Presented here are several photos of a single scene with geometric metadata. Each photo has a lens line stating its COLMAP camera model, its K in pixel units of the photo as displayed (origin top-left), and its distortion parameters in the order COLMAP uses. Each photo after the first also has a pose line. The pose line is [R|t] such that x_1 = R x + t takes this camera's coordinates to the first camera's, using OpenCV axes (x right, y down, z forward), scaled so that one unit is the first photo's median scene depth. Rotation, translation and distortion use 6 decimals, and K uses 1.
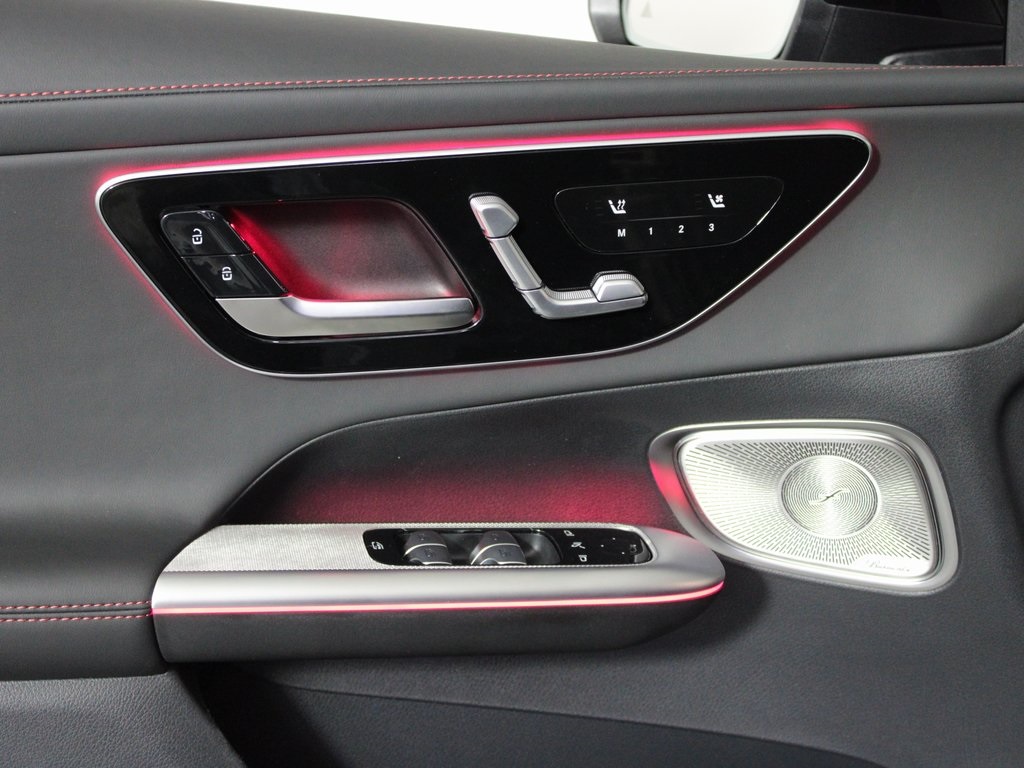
lens RADIAL K [[1595.2, 0, 510.9], [0, 1595.2, 385.1], [0, 0, 1]] dist [0.009620, 0.000000]
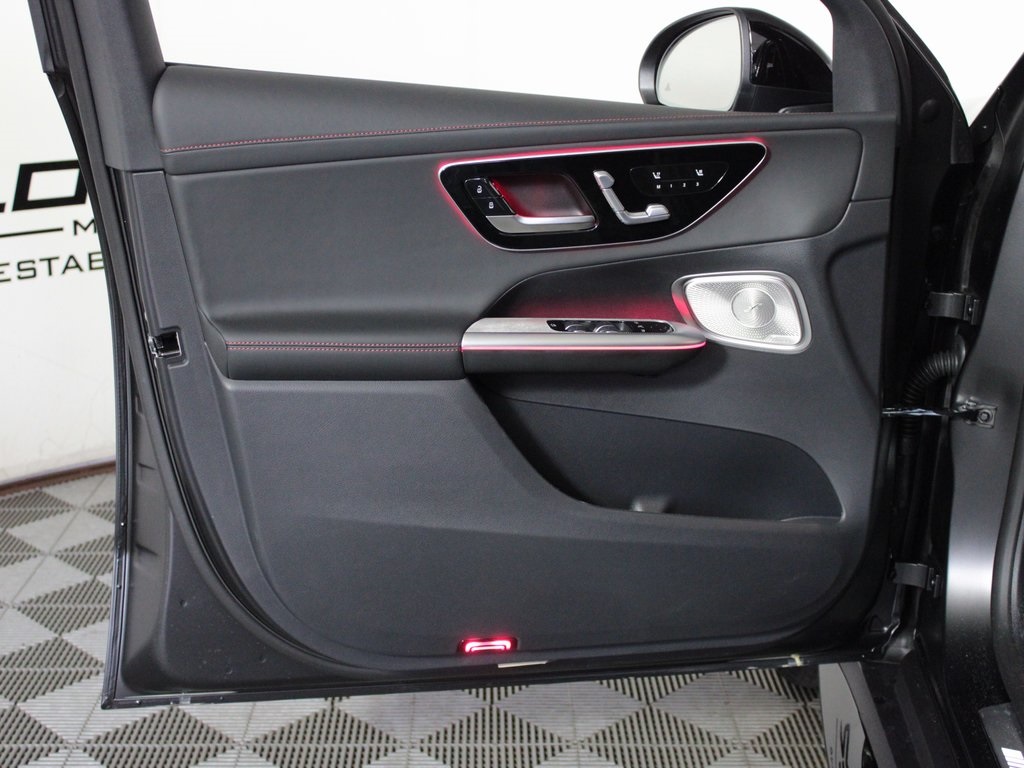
lens RADIAL K [[1355.6, 0, 512.9], [0, 1355.6, 382.5], [0, 0, 1]] dist [-0.044317, 0.000000]
pose [[0.999474, -0.011186, -0.030445, -0.084035], [0.011092, 0.999933, -0.003265, 0.189903], [0.030480, 0.002926, 0.999531, -0.954320]]
